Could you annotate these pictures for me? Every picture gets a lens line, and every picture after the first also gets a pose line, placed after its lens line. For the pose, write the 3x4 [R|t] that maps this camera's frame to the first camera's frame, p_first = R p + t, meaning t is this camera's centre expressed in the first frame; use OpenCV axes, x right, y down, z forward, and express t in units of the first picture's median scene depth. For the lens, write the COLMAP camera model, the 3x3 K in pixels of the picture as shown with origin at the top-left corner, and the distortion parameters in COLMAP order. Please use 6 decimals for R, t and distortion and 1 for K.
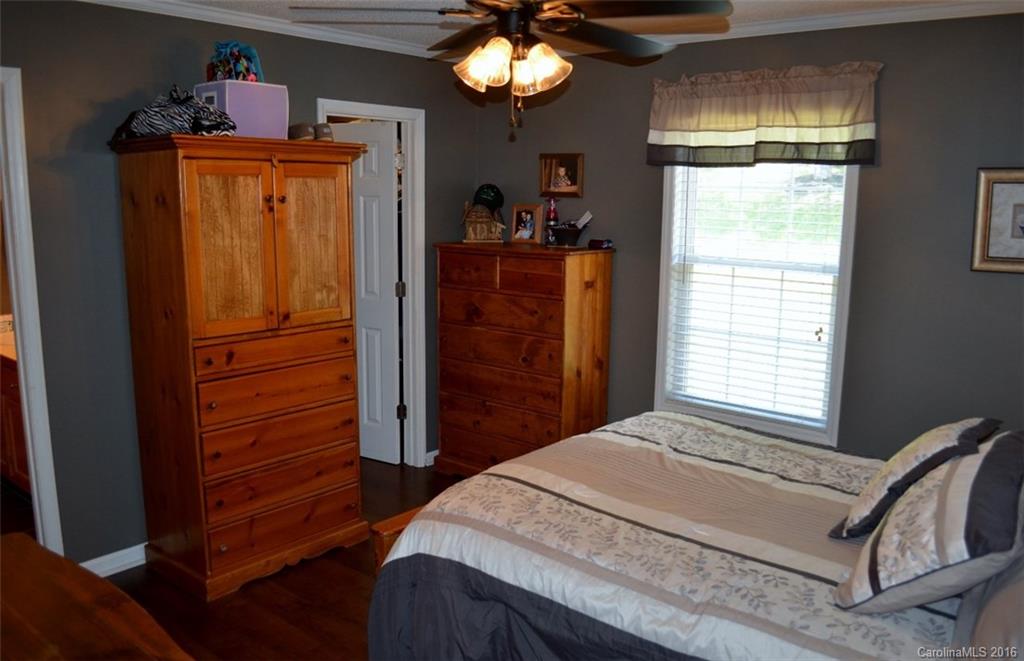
lens RADIAL K [[815.4, 0, 513.8], [0, 815.4, 327.8], [0, 0, 1]] dist [-0.058292, -0.001613]
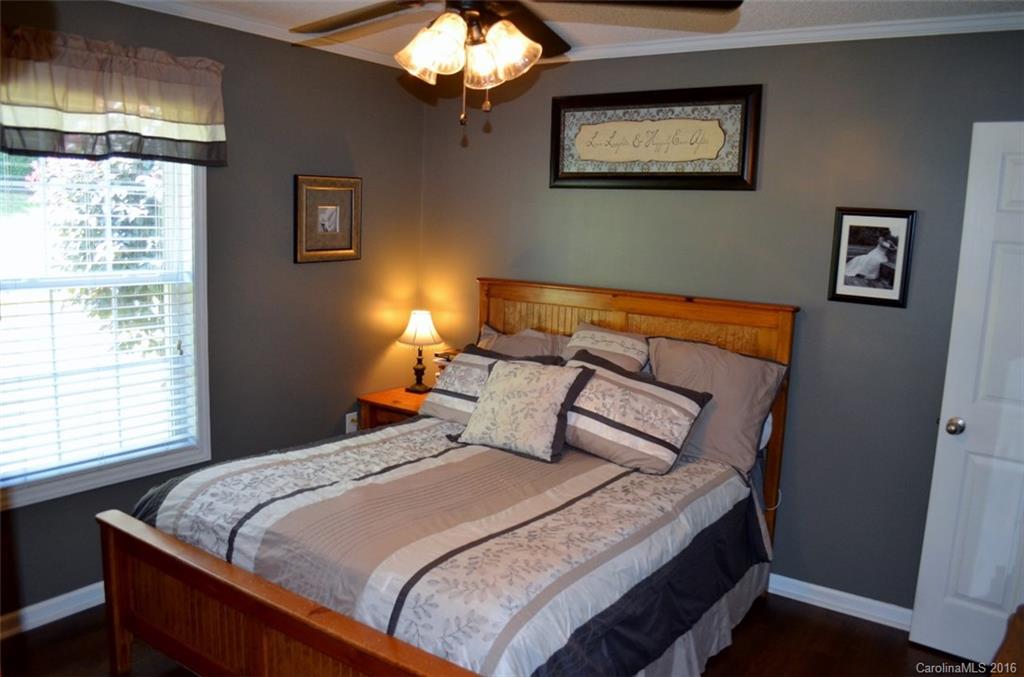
lens RADIAL K [[812.4, 0, 513.8], [0, 812.4, 342.6], [0, 0, 1]] dist [-0.084774, 0.010983]
pose [[-0.081629, -0.170807, 0.981917, -0.655819], [0.123383, 0.975895, 0.180016, -0.137937], [-0.988996, 0.135847, -0.058586, 0.809452]]
